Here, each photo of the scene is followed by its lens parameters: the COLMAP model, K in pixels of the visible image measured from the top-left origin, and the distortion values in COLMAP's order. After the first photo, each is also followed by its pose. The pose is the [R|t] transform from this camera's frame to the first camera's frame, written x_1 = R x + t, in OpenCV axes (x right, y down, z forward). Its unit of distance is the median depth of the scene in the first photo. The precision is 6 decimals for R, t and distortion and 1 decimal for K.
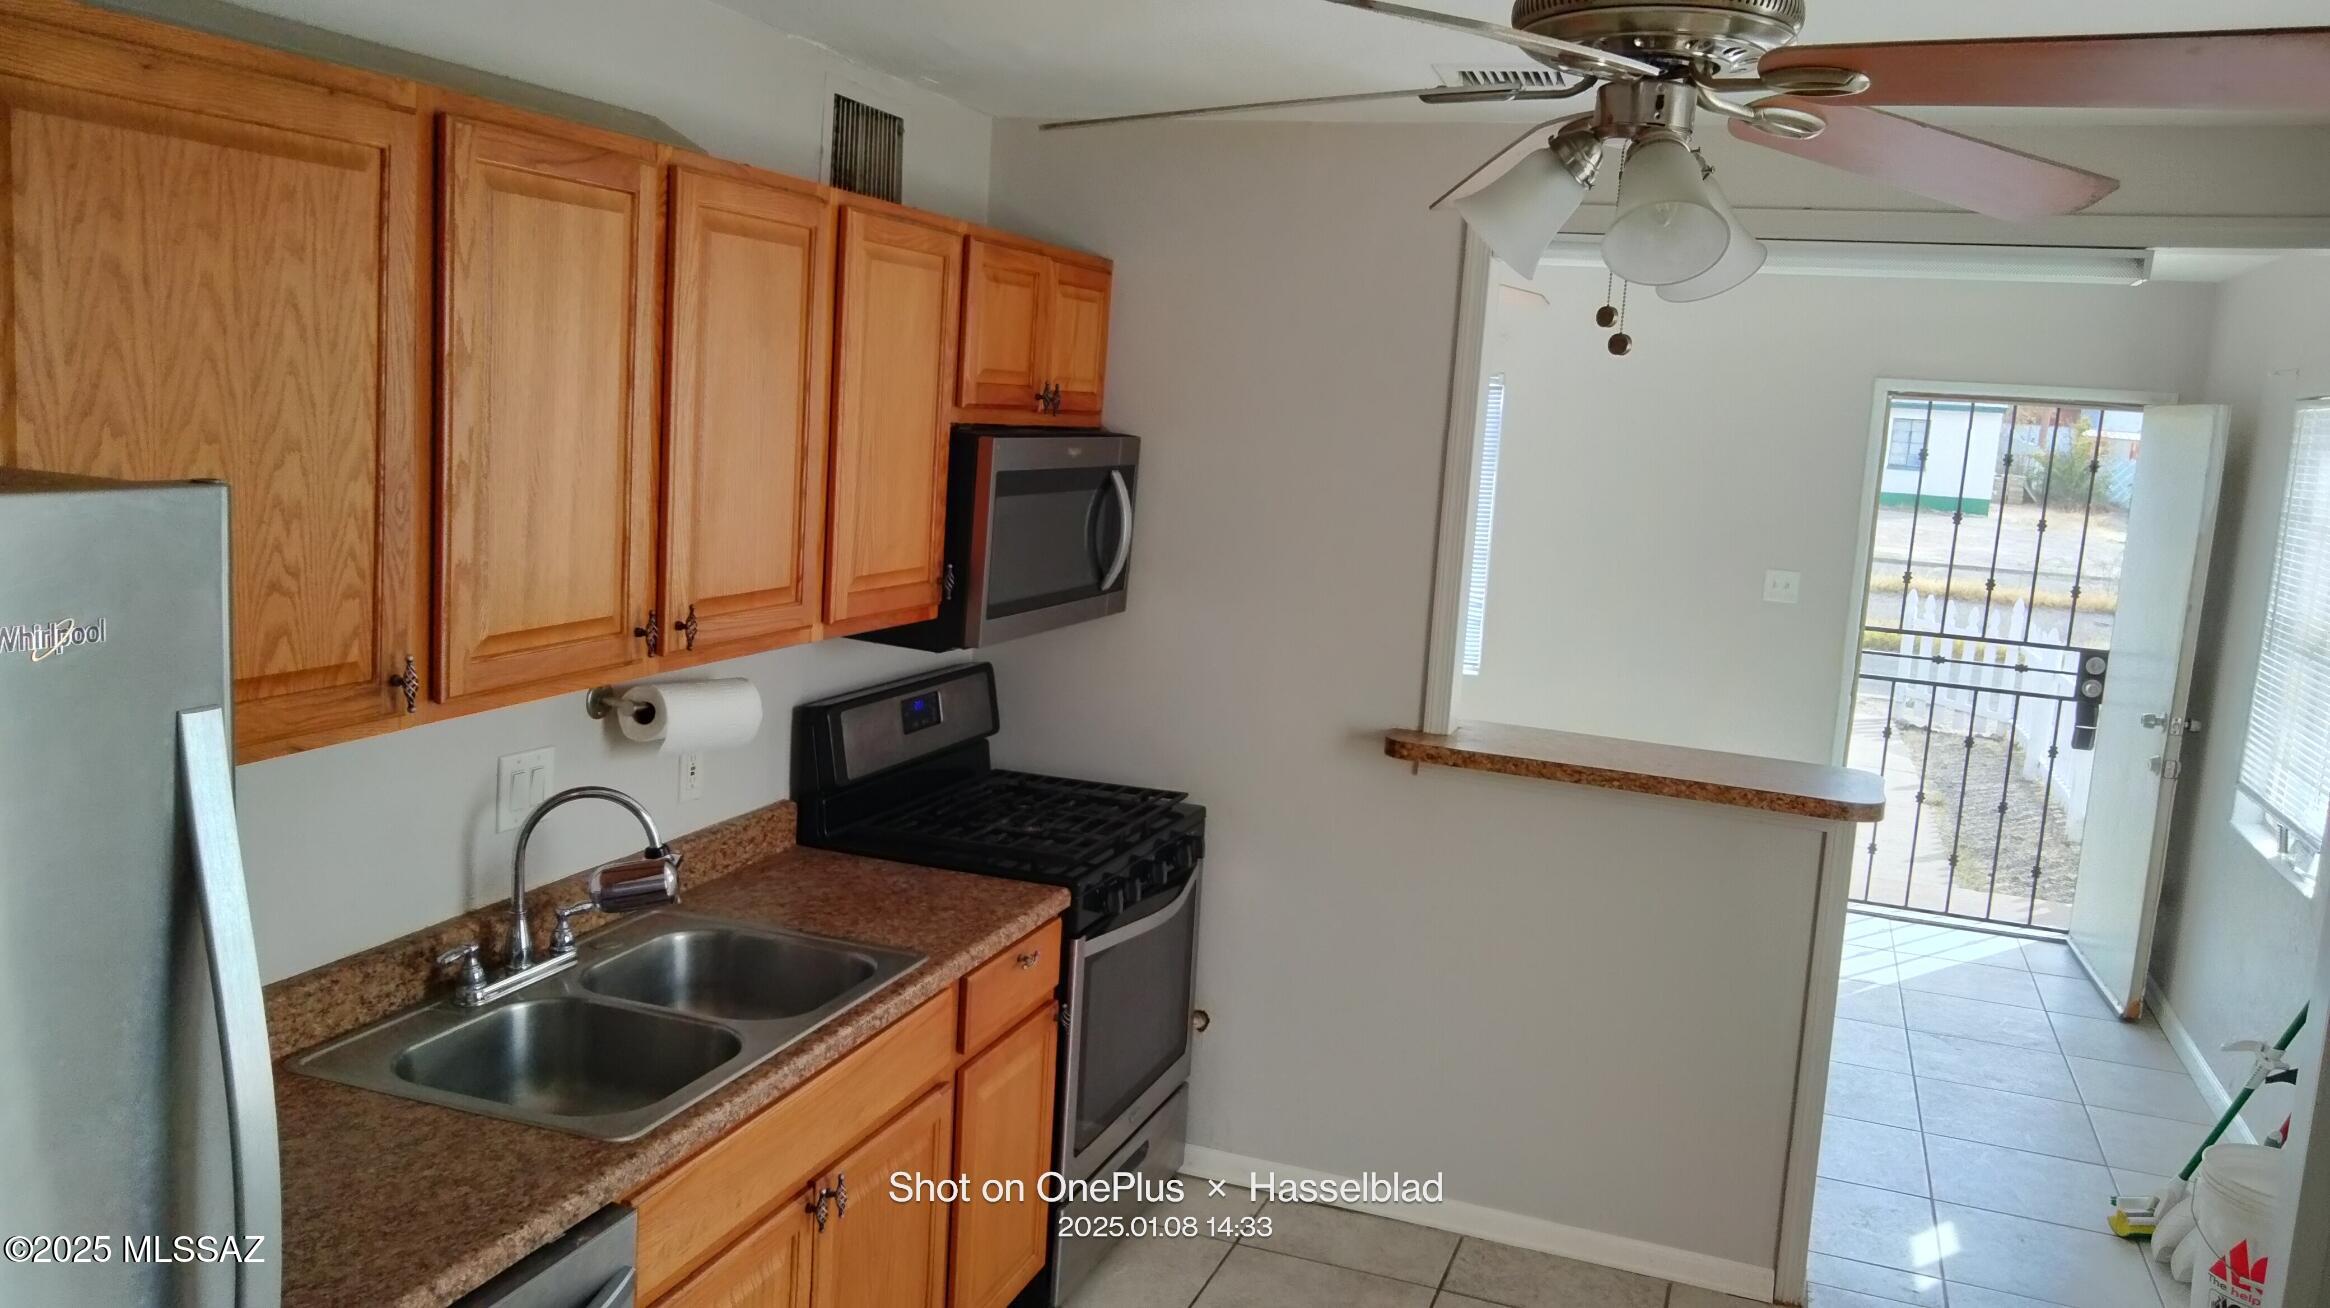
lens RADIAL K [[1751.1, 0, 1175.1], [0, 1751.1, 645.1], [0, 0, 1]] dist [0.036726, -0.029942]
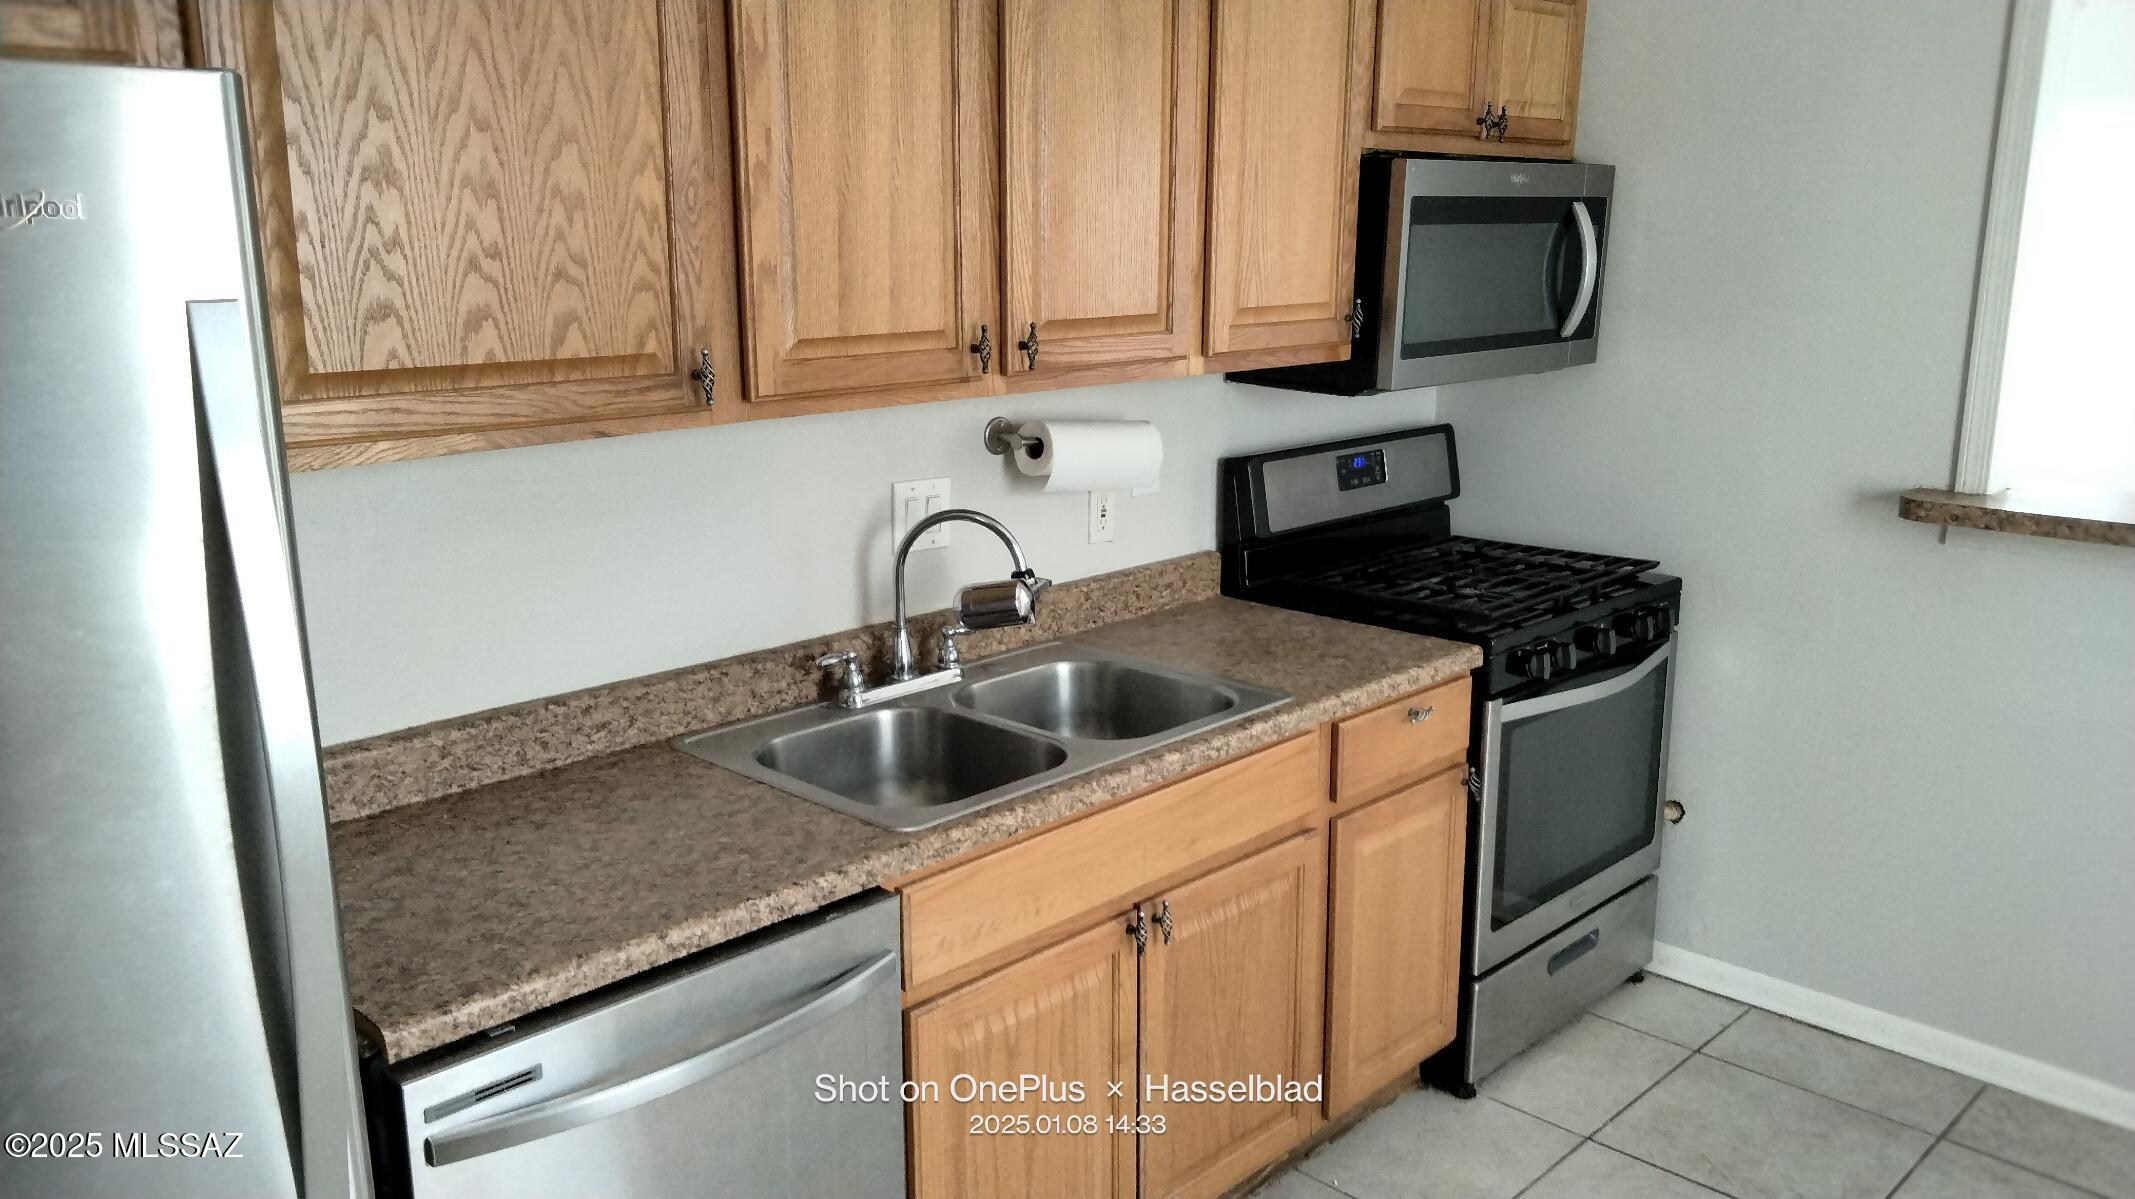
lens RADIAL K [[1604.6, 0, 1075.1], [0, 1604.6, 595.3], [0, 0, 1]] dist [0.036726, -0.029942]
pose [[0.904670, 0.030348, -0.425031, 0.121968], [-0.000103, 0.997476, 0.071004, 0.058866], [0.426113, -0.064192, 0.902390, 0.158971]]
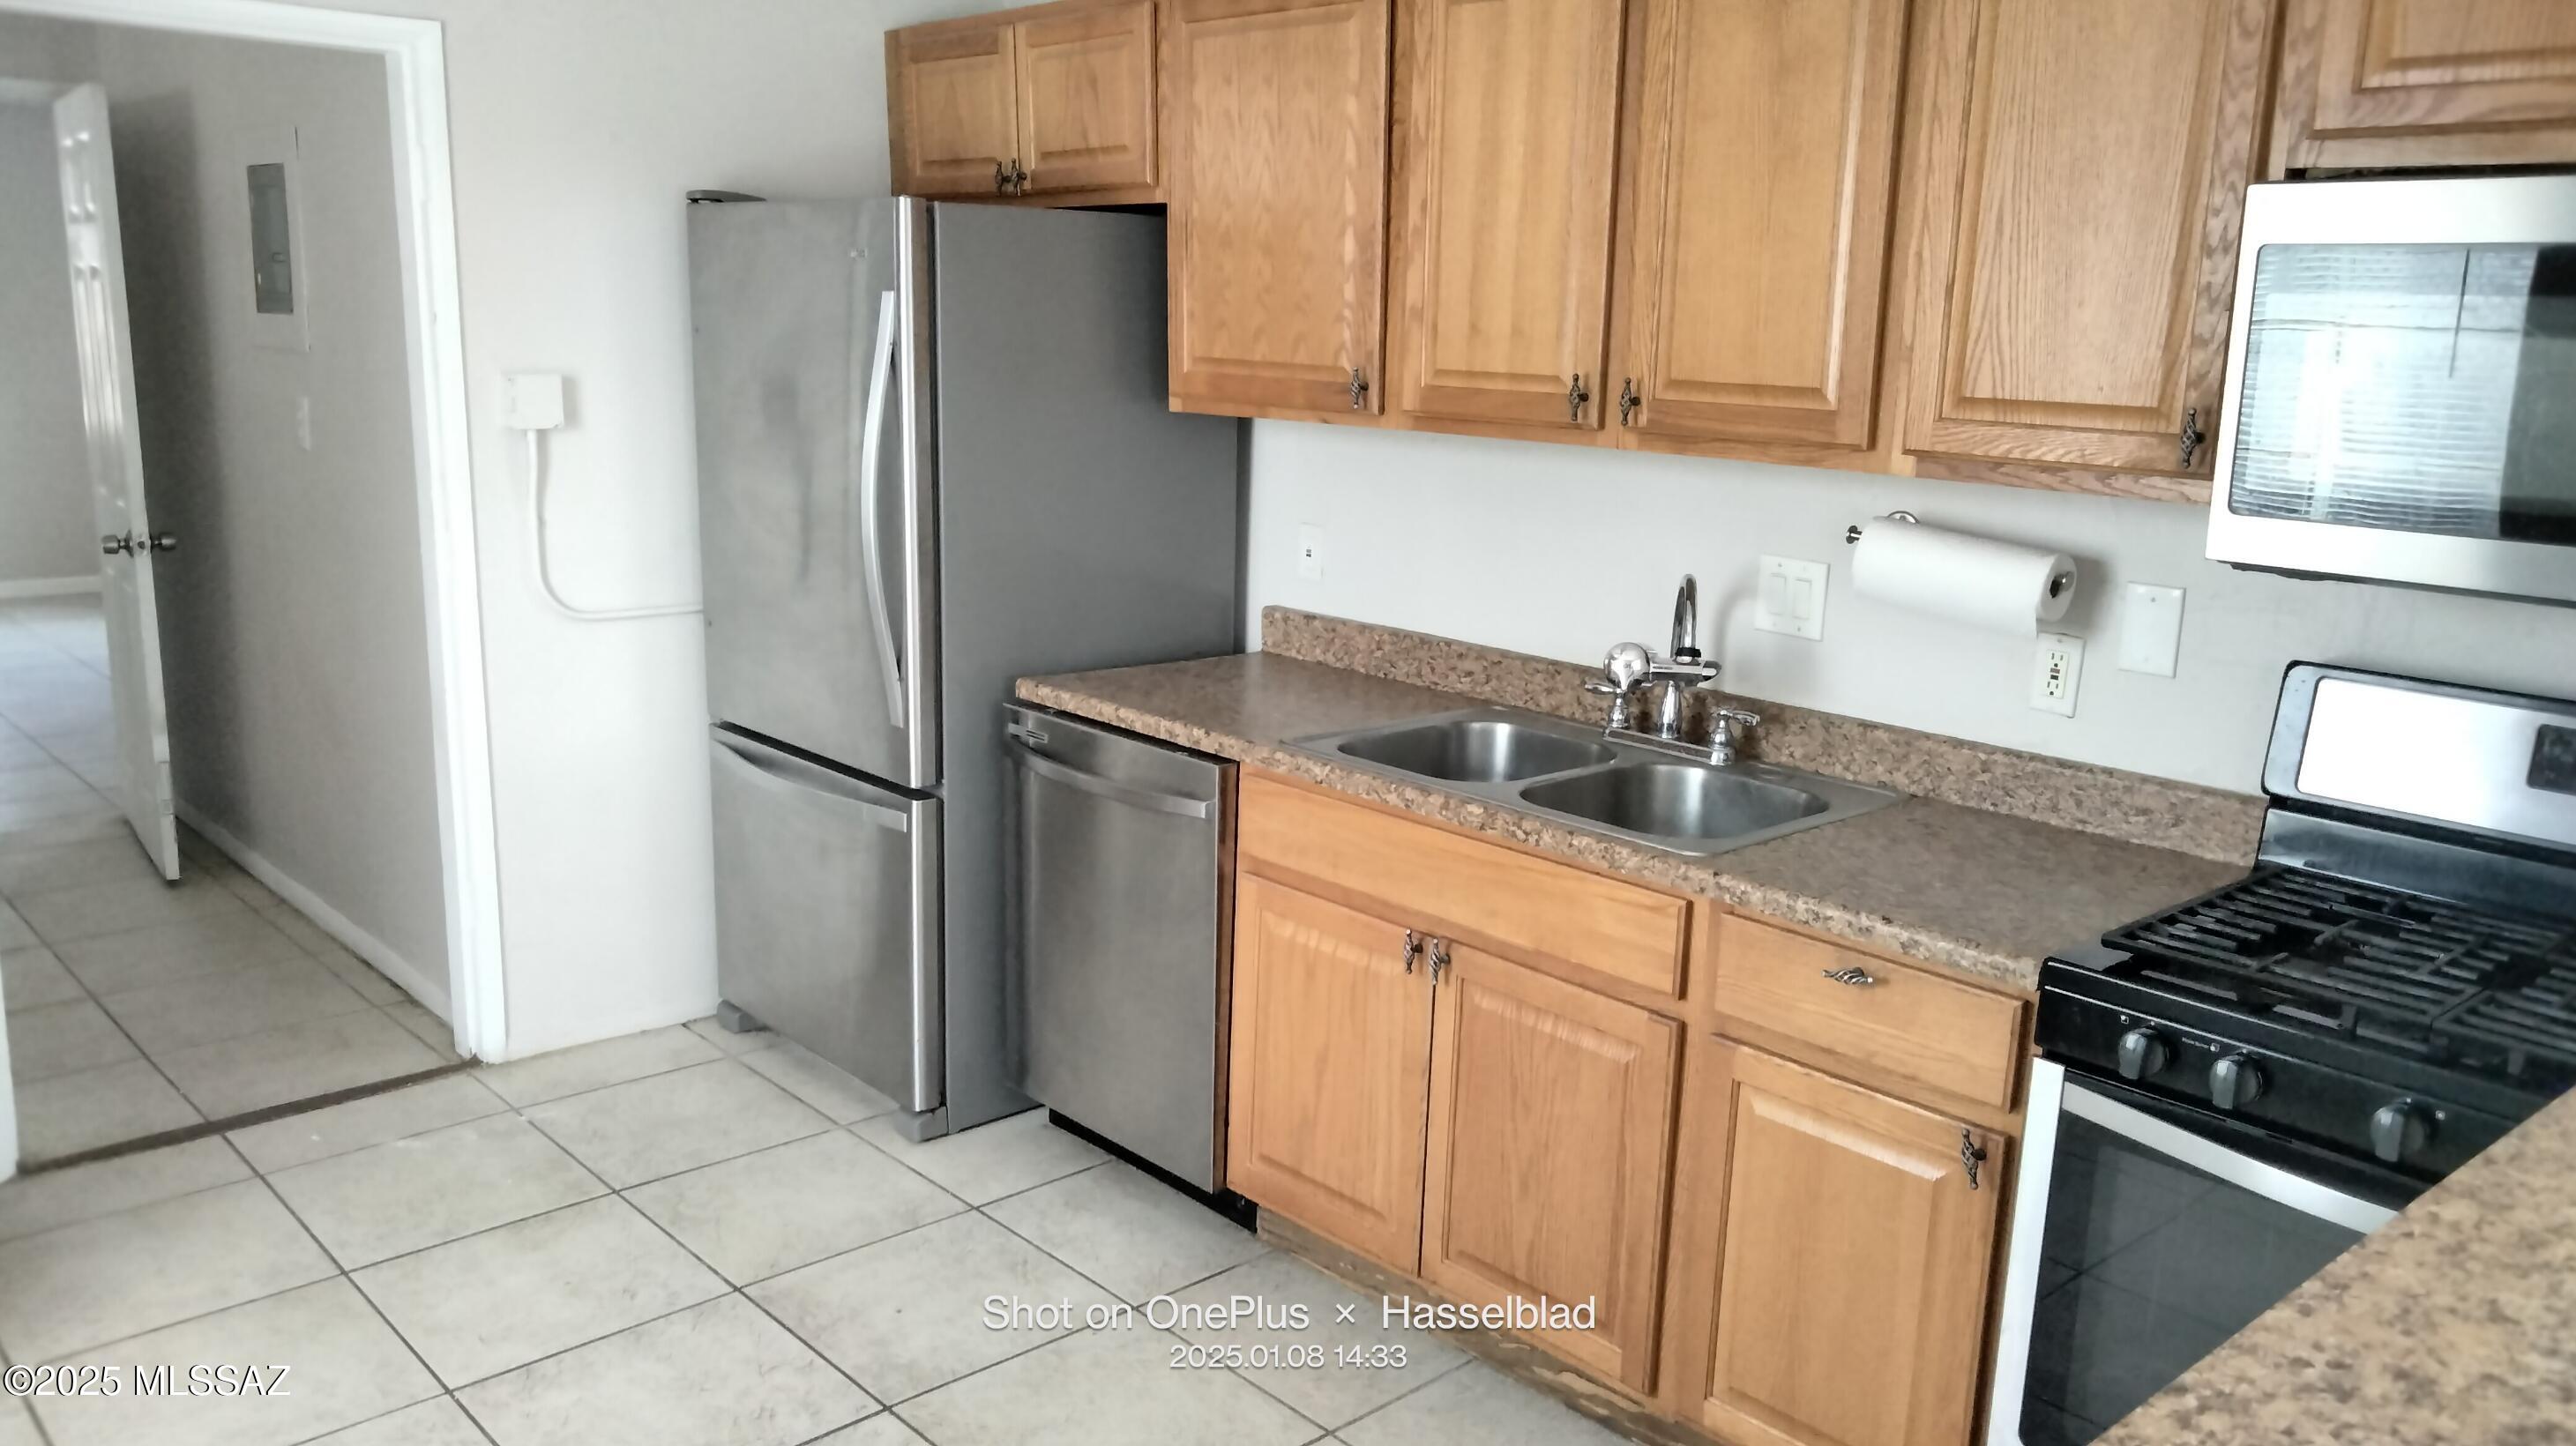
lens RADIAL K [[1935.8, 0, 1285.3], [0, 1935.8, 726.9], [0, 0, 1]] dist [0.036726, -0.029942]
pose [[-0.456456, 0.117808, -0.881912, 0.700908], [-0.184217, 0.957204, 0.223212, -0.037981], [0.870467, 0.264350, -0.415219, 1.179469]]
